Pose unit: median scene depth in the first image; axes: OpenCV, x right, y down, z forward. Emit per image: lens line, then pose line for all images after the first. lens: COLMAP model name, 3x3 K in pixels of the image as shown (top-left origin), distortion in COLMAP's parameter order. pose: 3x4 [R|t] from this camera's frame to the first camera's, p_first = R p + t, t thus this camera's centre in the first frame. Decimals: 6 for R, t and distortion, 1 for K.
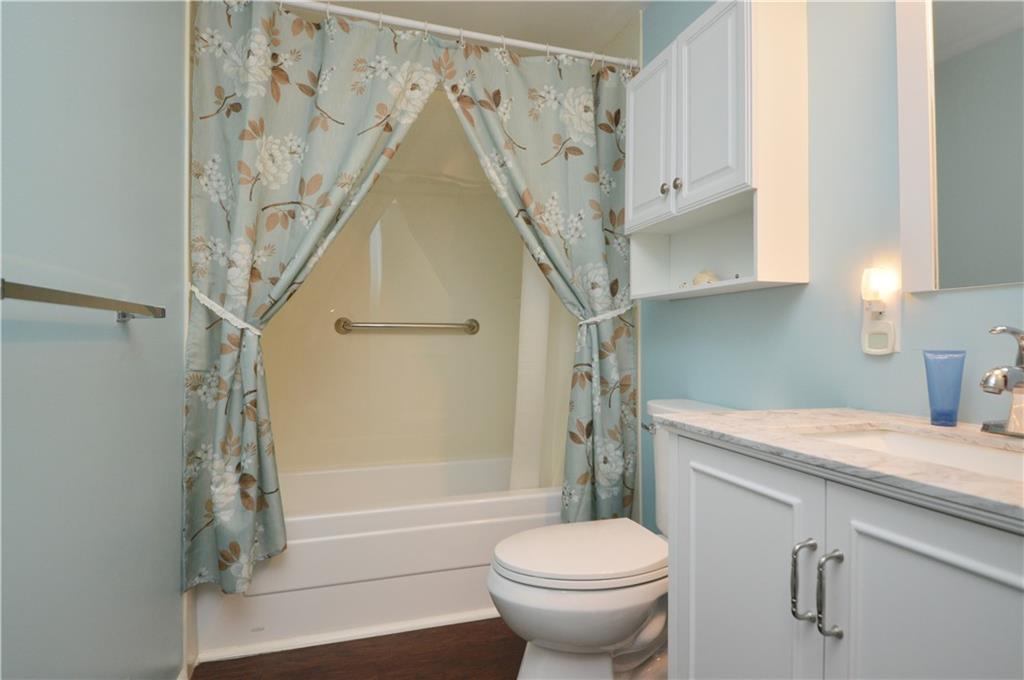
lens RADIAL K [[558.0, 0, 514.2], [0, 558.0, 333.0], [0, 0, 1]] dist [0.044081, -0.050400]
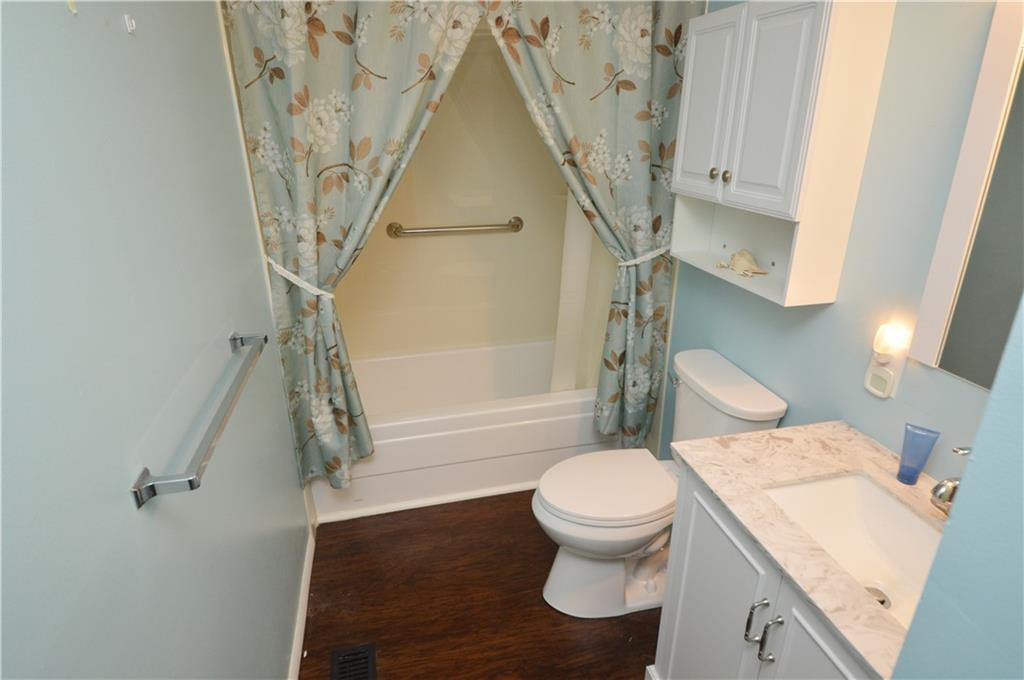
lens RADIAL K [[558.0, 0, 514.2], [0, 558.0, 333.0], [0, 0, 1]] dist [0.044081, -0.050400]
pose [[0.997706, 0.020526, -0.064511, -0.011725], [0.005508, 0.925155, 0.379550, -0.313127], [0.067473, -0.379034, 0.922919, -0.039979]]
